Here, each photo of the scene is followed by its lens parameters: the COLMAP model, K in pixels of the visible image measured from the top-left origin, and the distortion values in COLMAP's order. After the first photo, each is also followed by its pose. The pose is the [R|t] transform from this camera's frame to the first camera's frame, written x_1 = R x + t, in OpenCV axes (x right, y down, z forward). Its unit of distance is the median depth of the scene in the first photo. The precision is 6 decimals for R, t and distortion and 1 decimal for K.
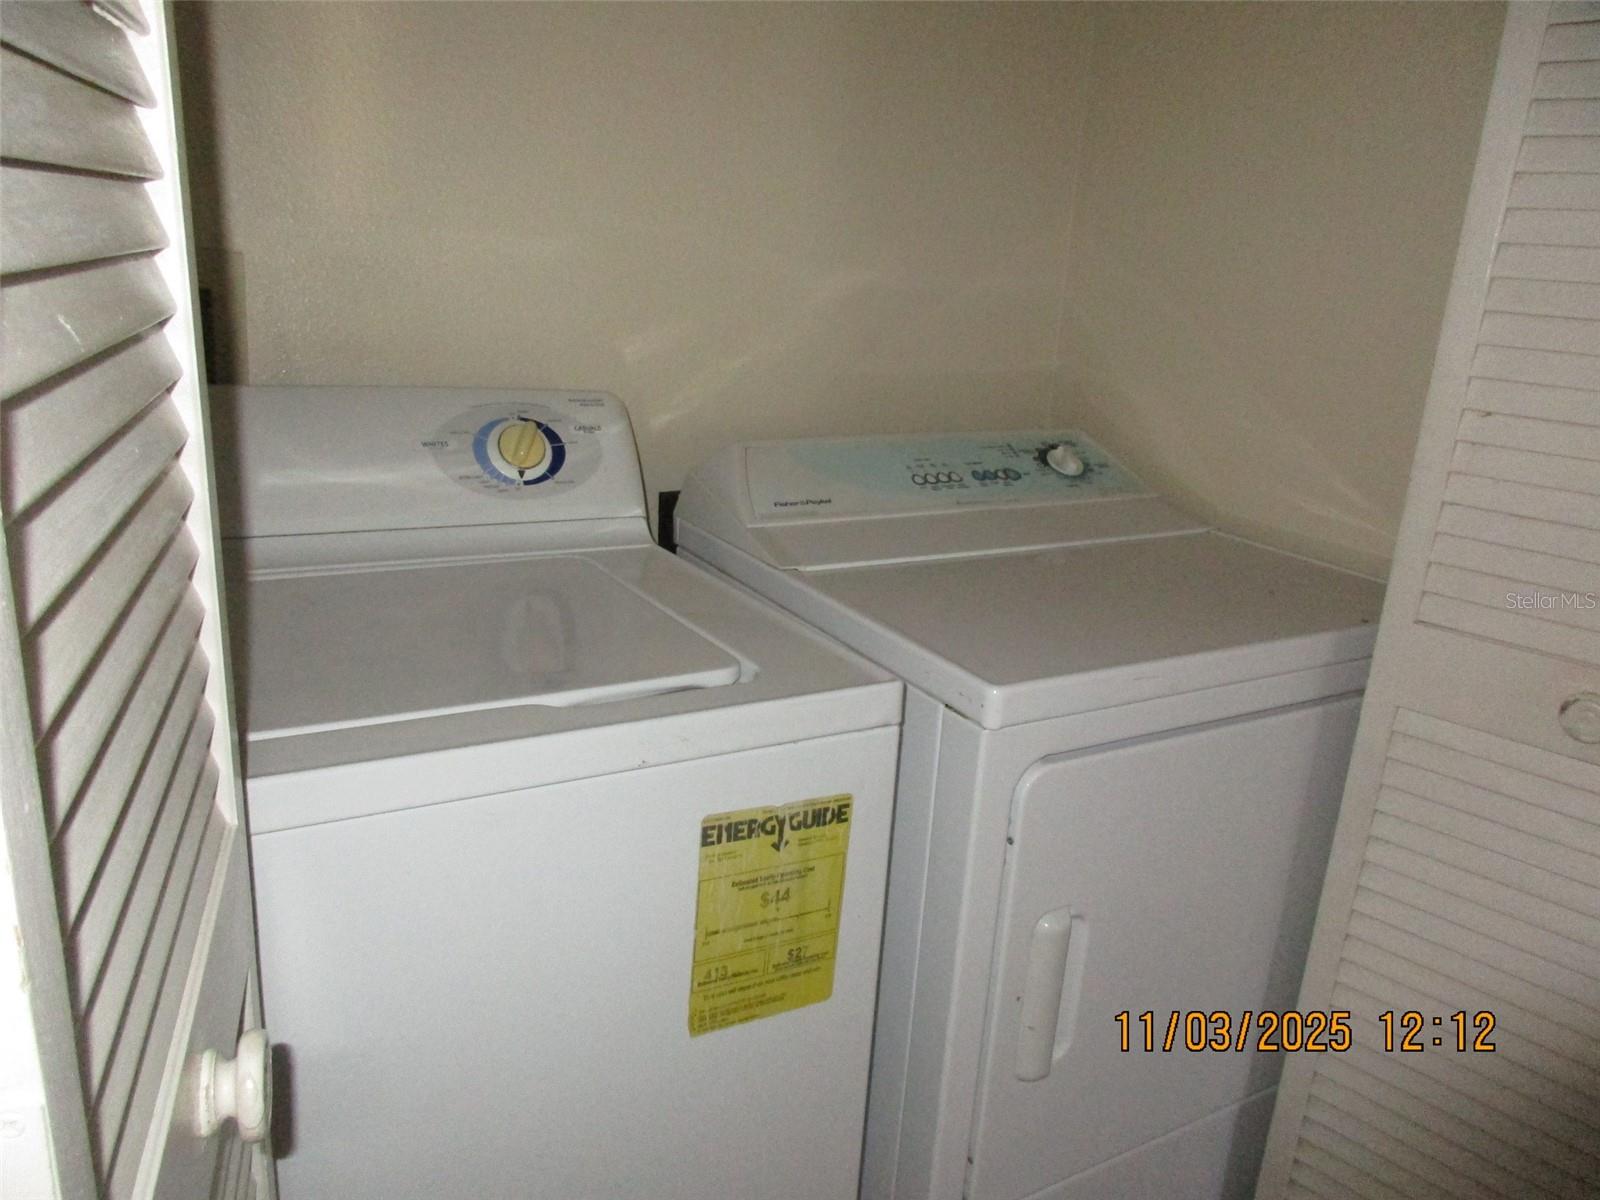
lens RADIAL K [[1208.8, 0, 800.5], [0, 1208.8, 601.1], [0, 0, 1]] dist [0.002241, -0.008972]
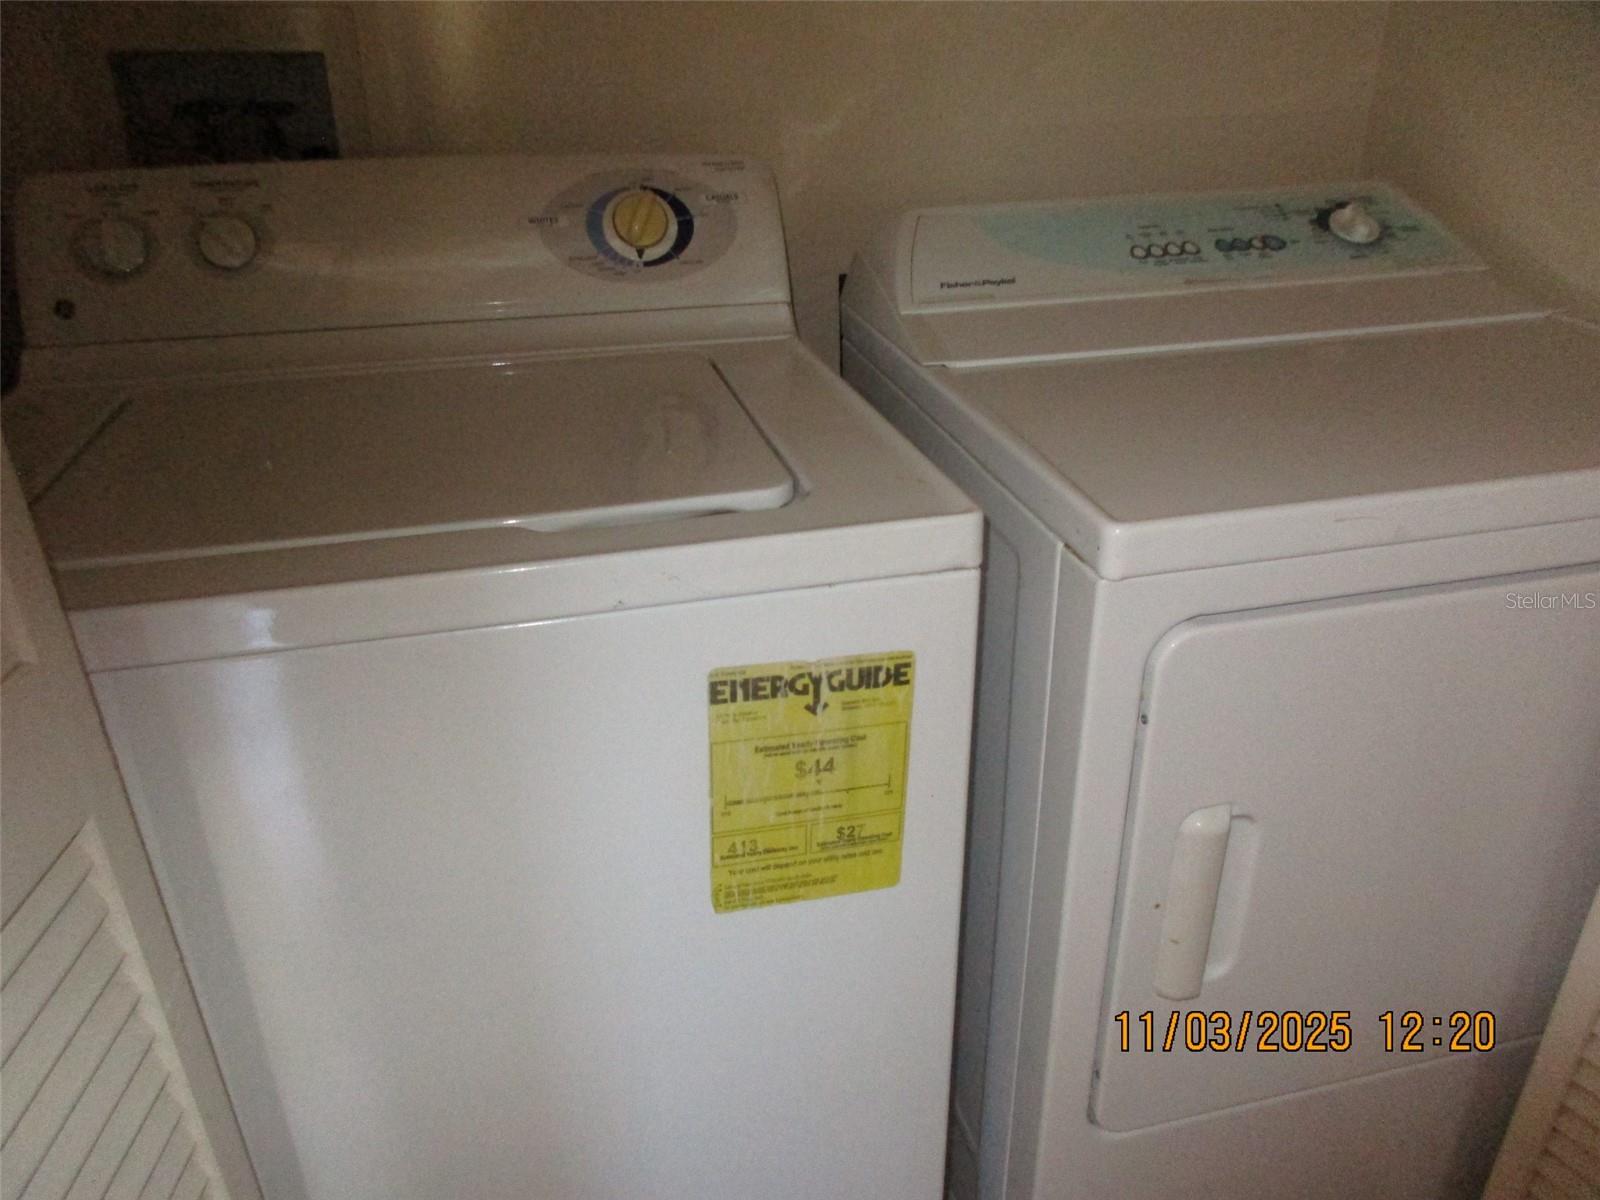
lens RADIAL K [[1208.8, 0, 801.0], [0, 1208.8, 598.2], [0, 0, 1]] dist [0.002241, -0.008972]
pose [[0.956787, 0.059018, -0.284739, 0.180343], [-0.011634, 0.986173, 0.165311, -0.006141], [0.290558, -0.154855, 0.944244, 0.208966]]
